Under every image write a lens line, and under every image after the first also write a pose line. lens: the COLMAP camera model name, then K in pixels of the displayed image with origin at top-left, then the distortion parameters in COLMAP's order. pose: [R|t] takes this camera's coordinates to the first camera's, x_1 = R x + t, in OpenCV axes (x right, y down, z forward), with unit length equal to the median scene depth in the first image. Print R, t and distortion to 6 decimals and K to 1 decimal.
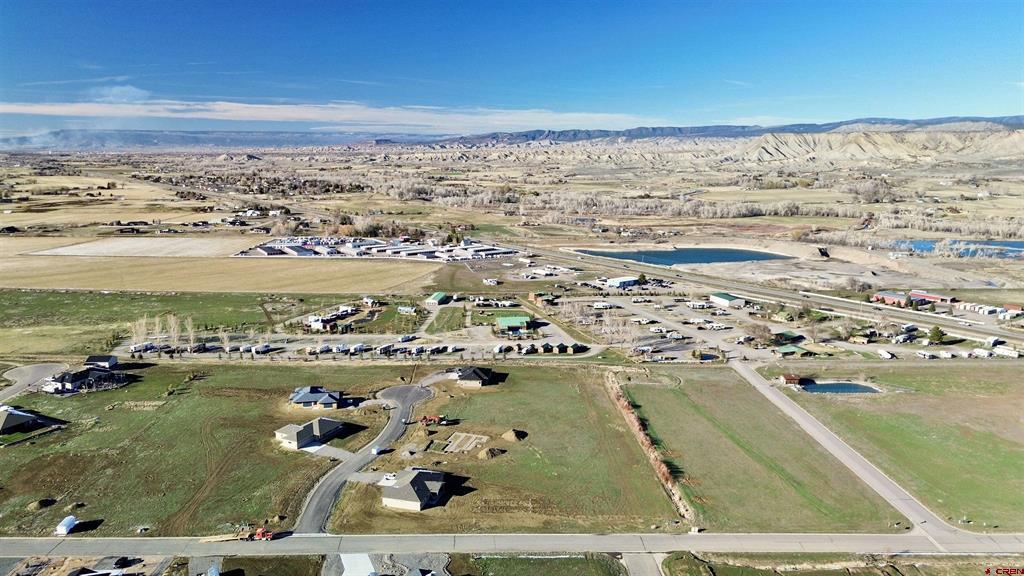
lens RADIAL K [[725.3, 0, 513.6], [0, 725.3, 286.8], [0, 0, 1]] dist [0.069239, -0.066819]
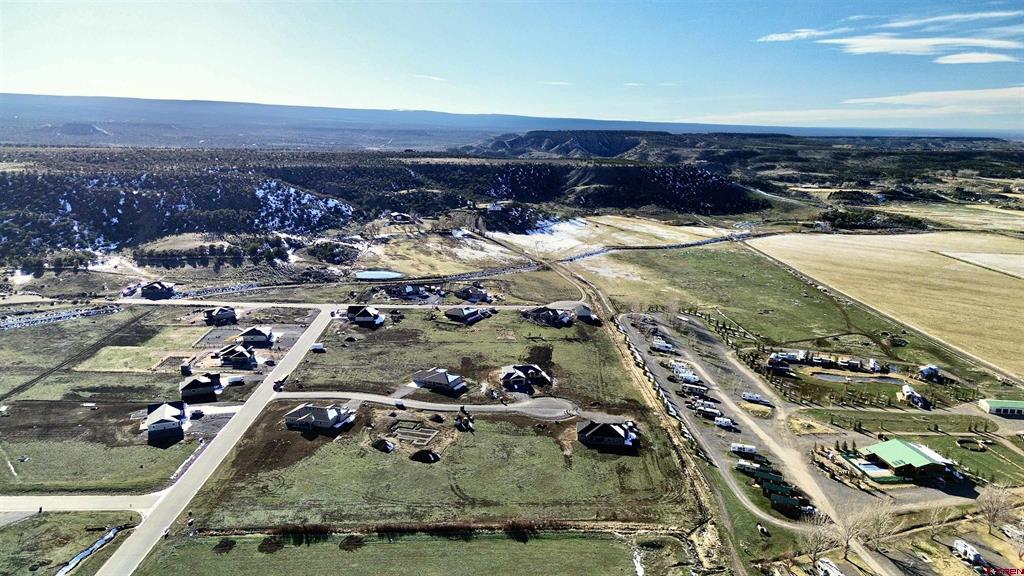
lens RADIAL K [[725.3, 0, 513.6], [0, 725.3, 286.8], [0, 0, 1]] dist [0.069239, -0.066819]
pose [[-0.003477, 0.205911, -0.978565, 0.928478], [-0.195504, 0.959547, 0.202604, -0.235543], [0.980697, 0.192018, 0.036921, 1.081936]]
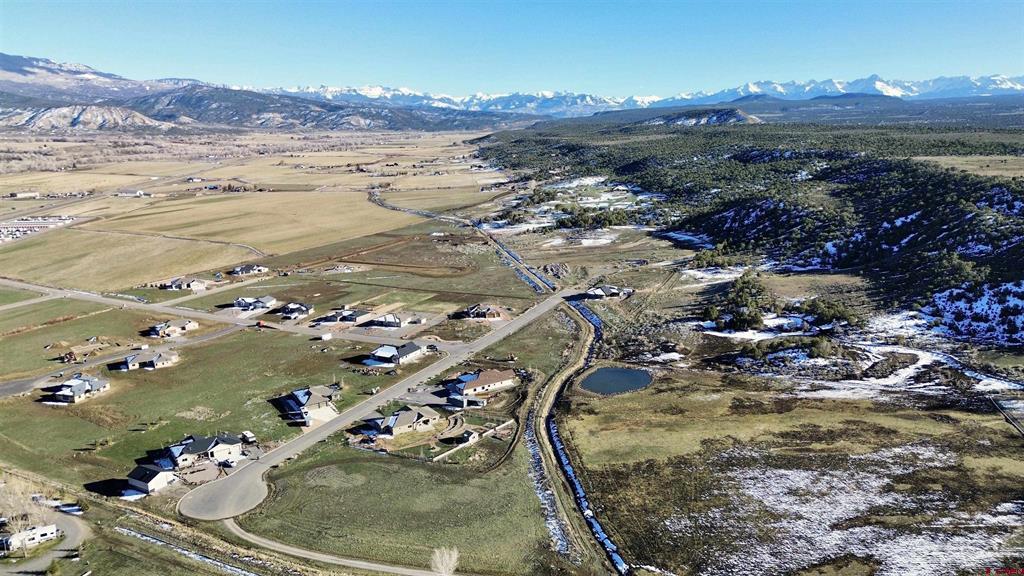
lens RADIAL K [[725.3, 0, 513.6], [0, 725.3, 286.8], [0, 0, 1]] dist [0.069239, -0.066819]
pose [[-0.863401, -0.110370, 0.492298, -1.521599], [0.098743, 0.919940, 0.379420, -0.369957], [-0.494762, 0.376203, -0.783379, 1.708678]]
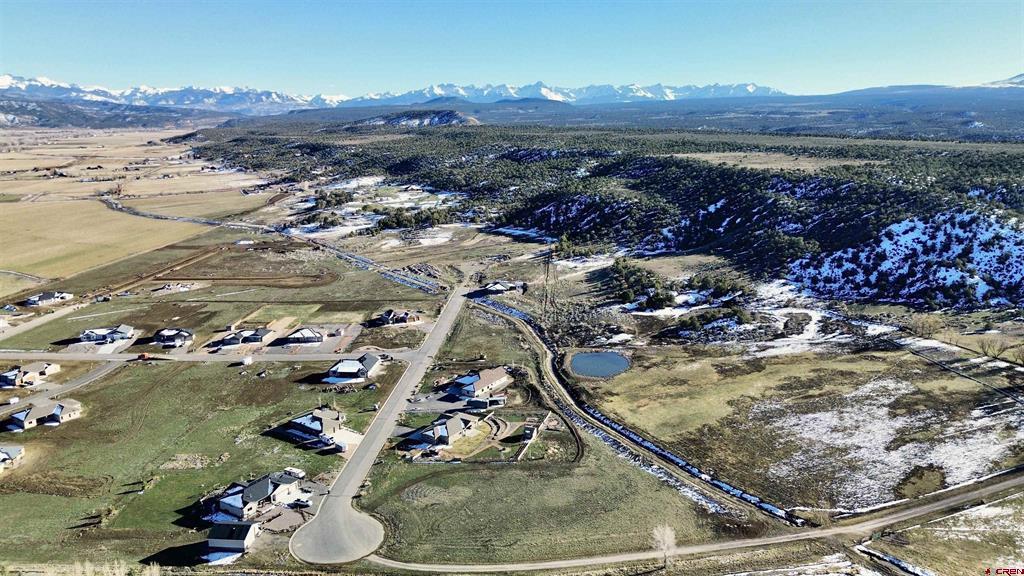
lens RADIAL K [[725.3, 0, 513.6], [0, 725.3, 286.8], [0, 0, 1]] dist [0.069239, -0.066819]
pose [[-0.992608, -0.031084, 0.117318, -1.104421], [0.019094, 0.914610, 0.403886, -0.403146], [-0.119854, 0.403140, -0.907256, 1.869901]]
